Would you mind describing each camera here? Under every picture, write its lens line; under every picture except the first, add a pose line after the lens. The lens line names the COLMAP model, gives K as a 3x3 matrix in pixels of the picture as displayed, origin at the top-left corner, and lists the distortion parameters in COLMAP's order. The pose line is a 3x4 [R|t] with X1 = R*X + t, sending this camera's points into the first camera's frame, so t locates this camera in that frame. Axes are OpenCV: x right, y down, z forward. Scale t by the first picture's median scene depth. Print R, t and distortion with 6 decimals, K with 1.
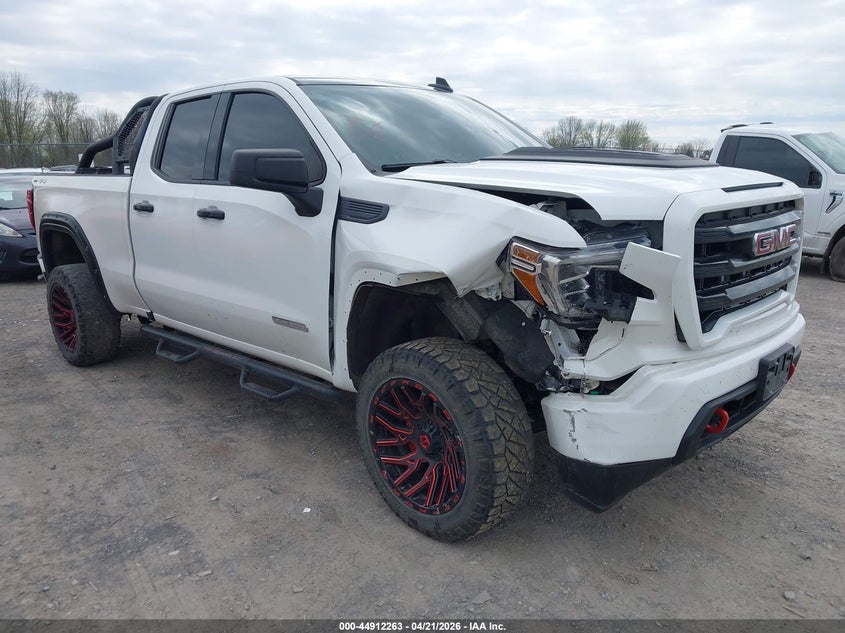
lens RADIAL K [[659.9, 0, 420.1], [0, 659.9, 312.0], [0, 0, 1]] dist [0.031177, -0.004580]
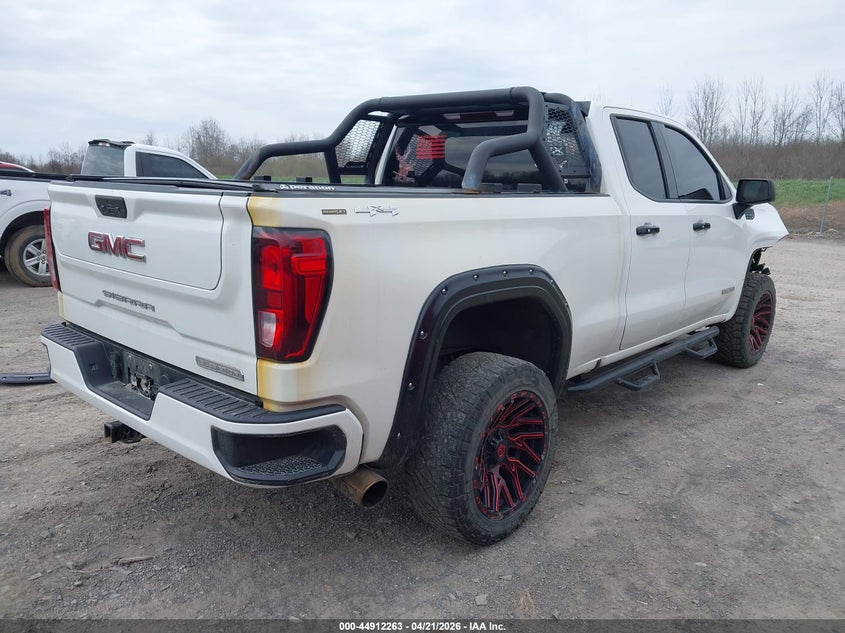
lens RADIAL K [[659.9, 0, 420.8], [0, 659.9, 319.1], [0, 0, 1]] dist [0.031177, -0.004580]
pose [[-0.037611, -0.191195, 0.980831, -1.365275], [0.195865, 0.961077, 0.194855, -0.287816], [-0.979909, 0.199439, 0.001301, 1.375364]]
